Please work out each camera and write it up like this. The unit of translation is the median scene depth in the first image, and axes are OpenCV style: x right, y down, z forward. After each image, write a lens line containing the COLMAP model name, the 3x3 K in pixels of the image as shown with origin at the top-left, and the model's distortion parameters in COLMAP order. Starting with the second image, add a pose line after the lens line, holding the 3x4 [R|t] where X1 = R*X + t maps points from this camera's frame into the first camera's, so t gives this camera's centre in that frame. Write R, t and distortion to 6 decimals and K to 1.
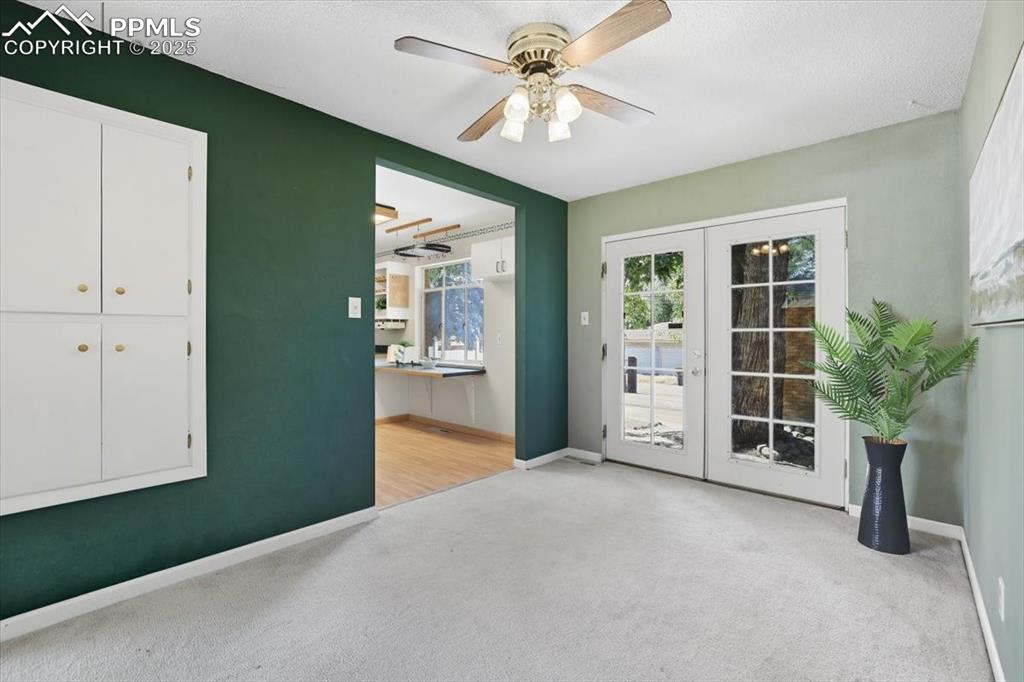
lens RADIAL K [[443.4, 0, 509.9], [0, 443.4, 337.4], [0, 0, 1]] dist [-0.036559, 0.005631]
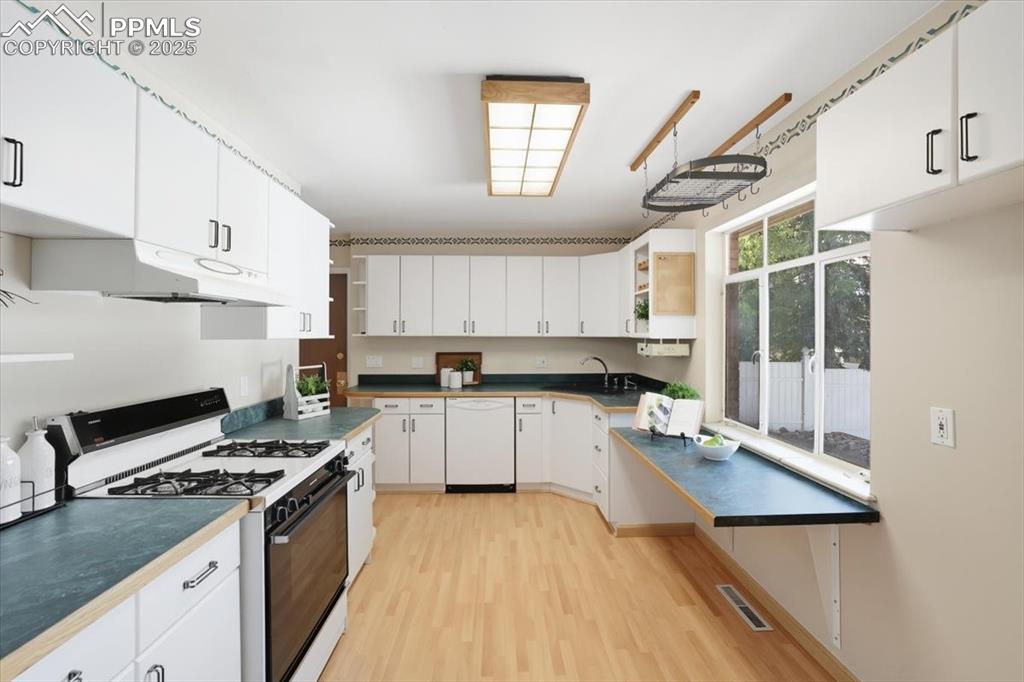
lens RADIAL K [[443.4, 0, 512.6], [0, 443.4, 334.2], [0, 0, 1]] dist [-0.036559, 0.005631]
pose [[0.703845, -0.001866, -0.710351, -0.017826], [-0.003806, 0.999972, -0.006398, -0.043458], [0.710344, 0.007207, 0.703818, 0.512031]]
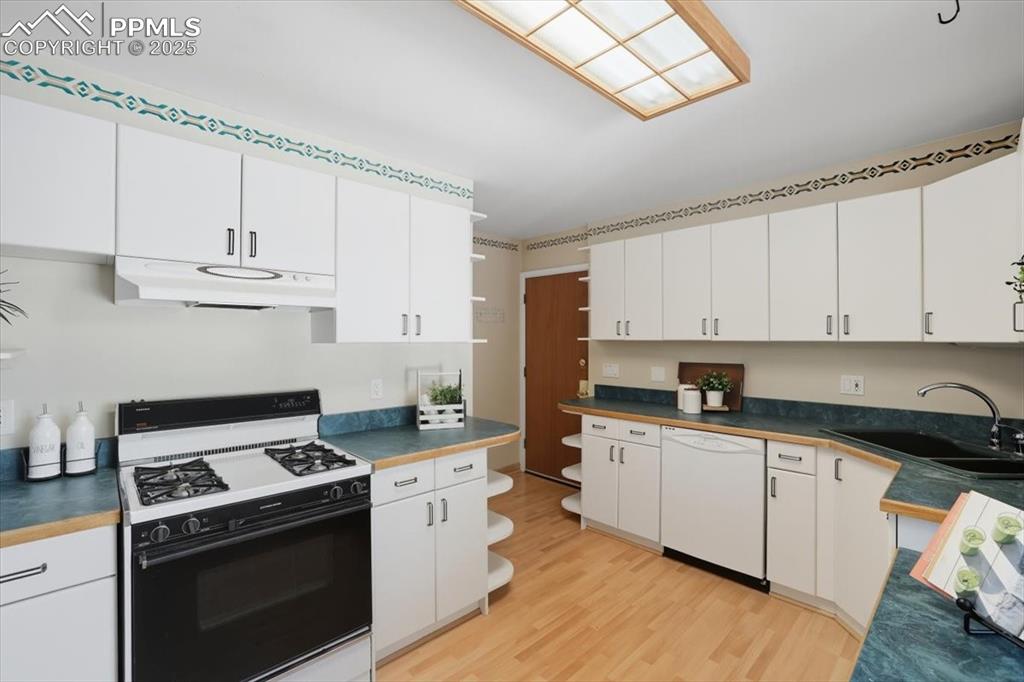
lens RADIAL K [[443.4, 0, 510.6], [0, 443.4, 339.5], [0, 0, 1]] dist [-0.036559, 0.005631]
pose [[-0.065216, -0.000679, -0.997871, -0.071693], [-0.004729, 0.999989, -0.000371, -0.044355], [0.997860, 0.004694, -0.065218, 0.775558]]
